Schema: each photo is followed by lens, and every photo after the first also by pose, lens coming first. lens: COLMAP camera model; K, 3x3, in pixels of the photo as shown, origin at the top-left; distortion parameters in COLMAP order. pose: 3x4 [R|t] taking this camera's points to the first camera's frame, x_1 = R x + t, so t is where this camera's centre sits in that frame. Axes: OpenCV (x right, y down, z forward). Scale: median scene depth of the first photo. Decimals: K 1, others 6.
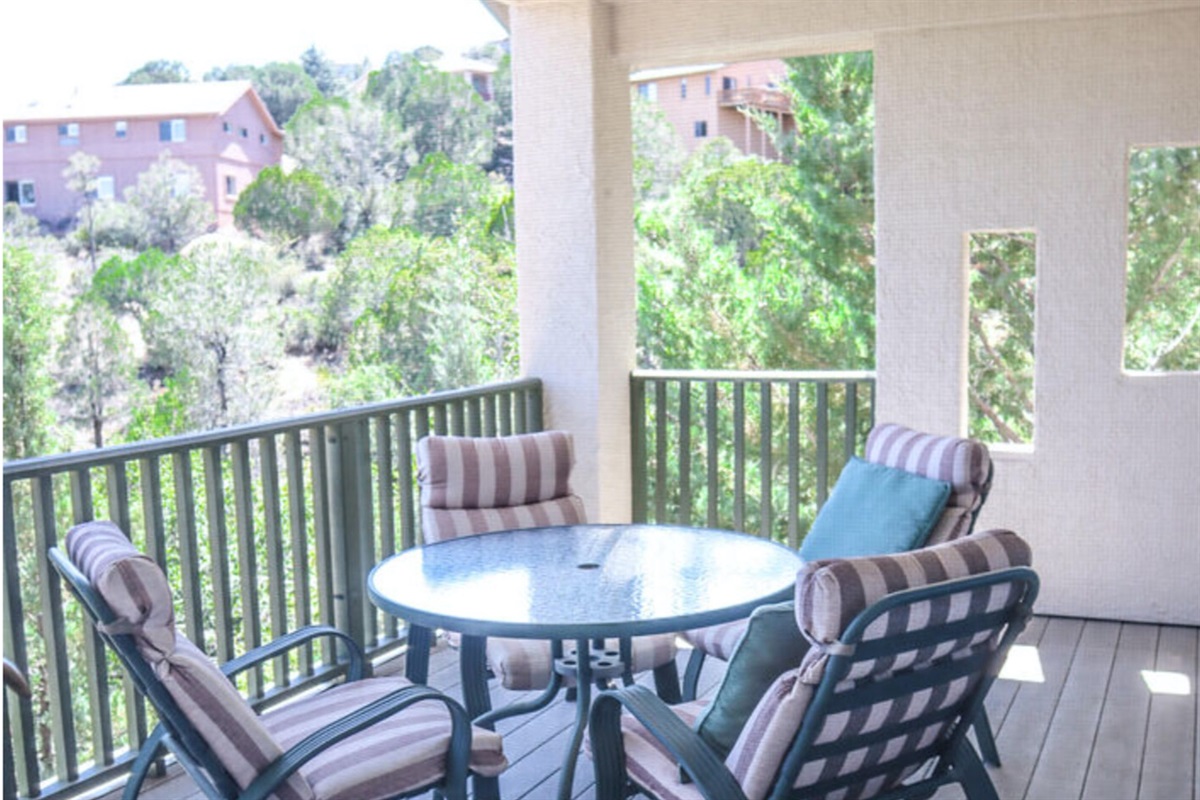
lens RADIAL K [[1224.8, 0, 600.0], [0, 1224.8, 400.0], [0, 0, 1]] dist [0.000801, 0.000238]
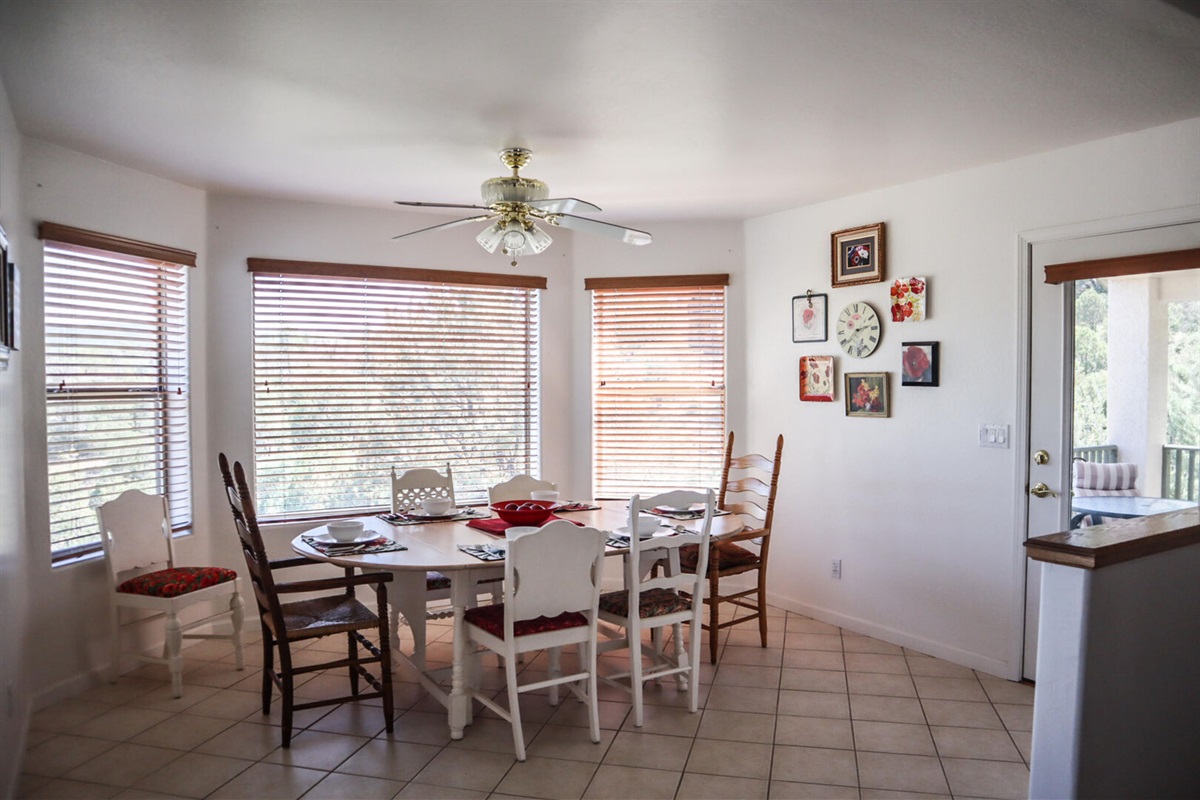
lens RADIAL K [[868.0, 0, 600.0], [0, 868.0, 400.0], [0, 0, 1]] dist [-0.004402, -0.002740]
pose [[0.849731, 0.043356, -0.525431, -0.030296], [-0.071019, 0.996942, -0.032589, 0.029077], [0.522411, 0.065007, 0.850212, -1.260396]]
